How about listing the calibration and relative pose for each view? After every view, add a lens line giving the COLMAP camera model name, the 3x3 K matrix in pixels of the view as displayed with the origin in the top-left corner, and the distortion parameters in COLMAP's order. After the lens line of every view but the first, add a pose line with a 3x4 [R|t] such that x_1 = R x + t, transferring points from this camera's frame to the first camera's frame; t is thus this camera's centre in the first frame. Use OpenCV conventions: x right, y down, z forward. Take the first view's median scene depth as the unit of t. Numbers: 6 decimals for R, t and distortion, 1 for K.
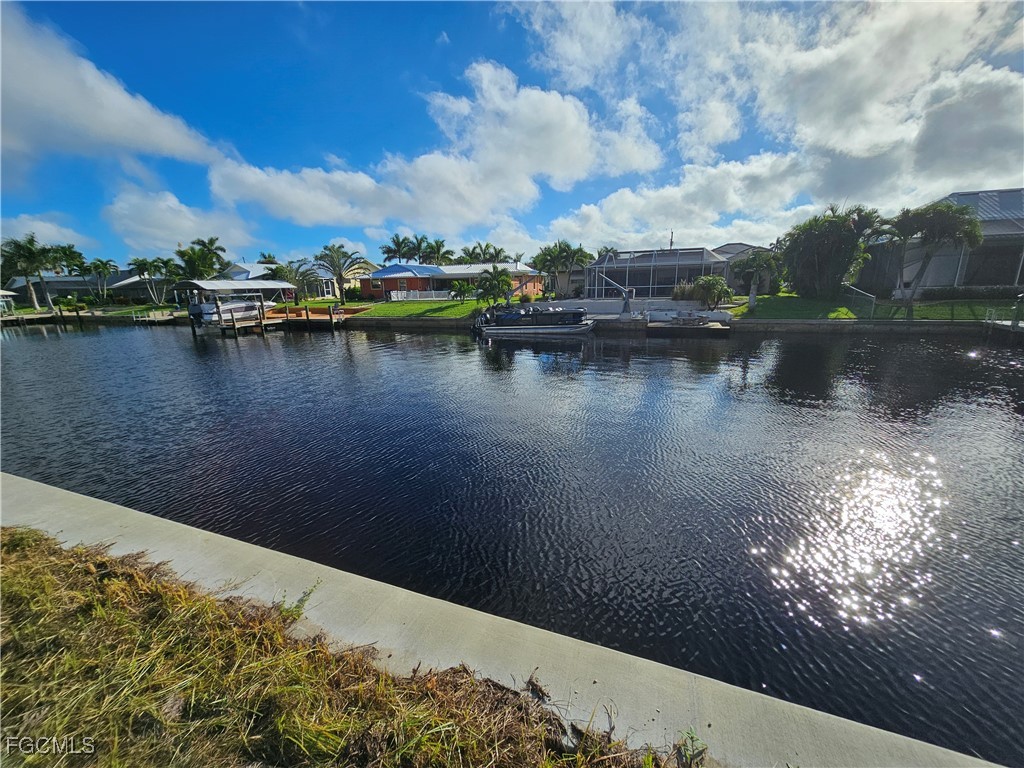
lens RADIAL K [[416.2, 0, 511.4], [0, 416.2, 392.4], [0, 0, 1]] dist [-0.001254, -0.000911]
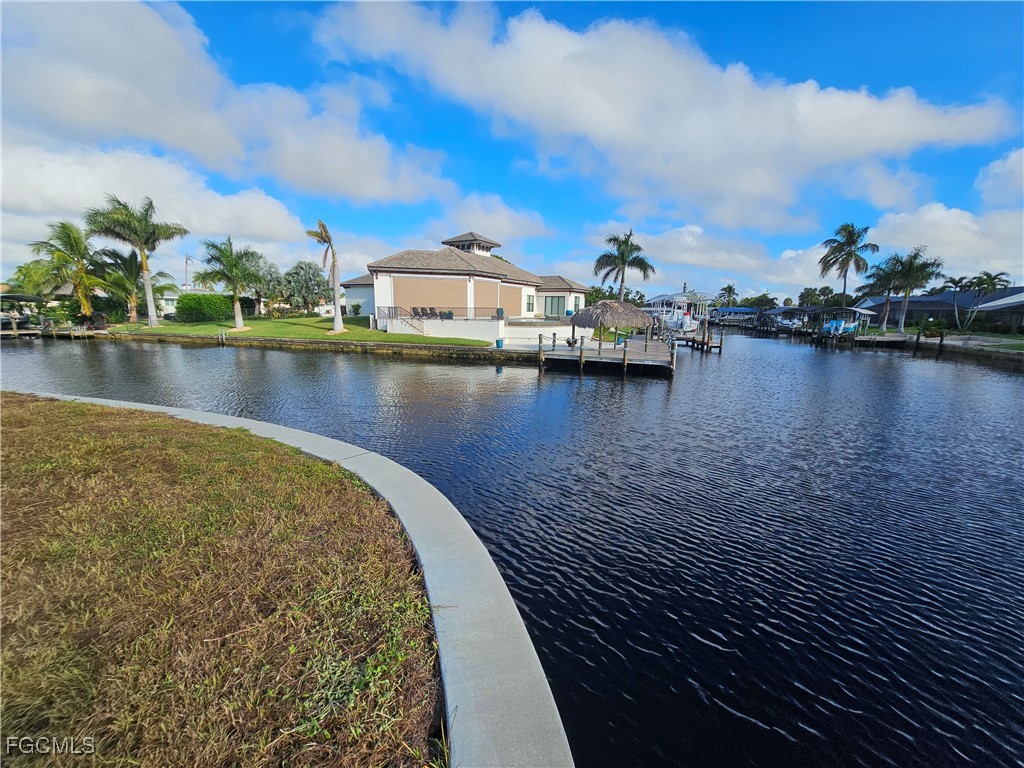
lens RADIAL K [[416.2, 0, 511.4], [0, 416.2, 392.4], [0, 0, 1]] dist [-0.001254, -0.000911]
pose [[0.066180, 0.216886, -0.973951, -0.378510], [-0.265812, 0.944651, 0.192299, -0.039784], [0.961751, 0.246161, 0.120167, 0.179499]]
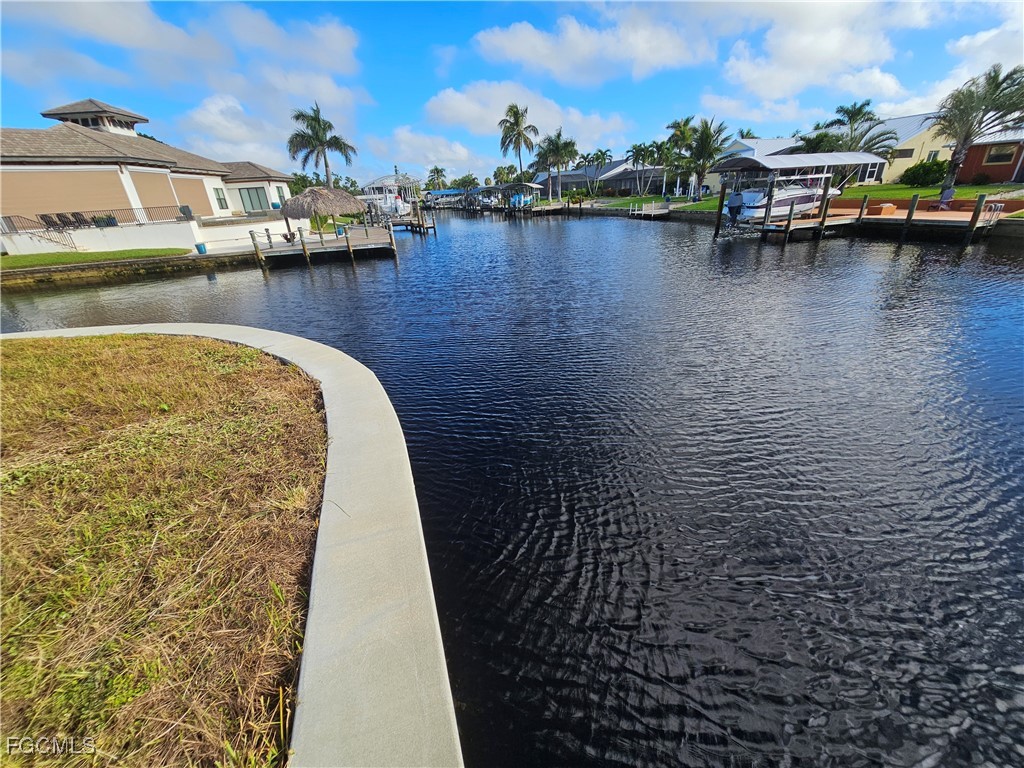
lens RADIAL K [[416.2, 0, 511.4], [0, 416.2, 392.4], [0, 0, 1]] dist [-0.001254, -0.000911]
pose [[0.632800, 0.323610, -0.703449, -0.295797], [-0.154378, 0.942967, 0.294924, -0.028986], [0.758770, -0.078031, 0.646668, 0.159317]]
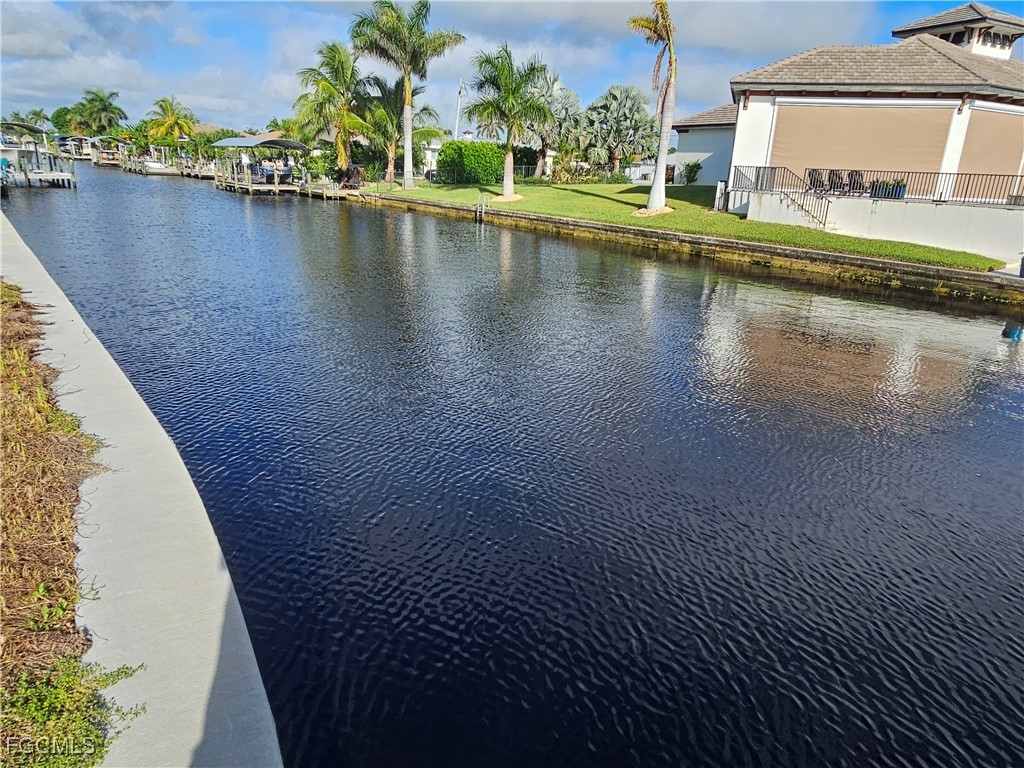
lens RADIAL K [[672.5, 0, 512.0], [0, 672.5, 378.5], [0, 0, 1]] dist [0.001955, -0.004559]
pose [[-0.505138, 0.261667, -0.822415, -0.512152], [-0.248616, 0.868415, 0.429005, -0.020104], [0.826454, 0.421173, -0.373614, 0.137708]]
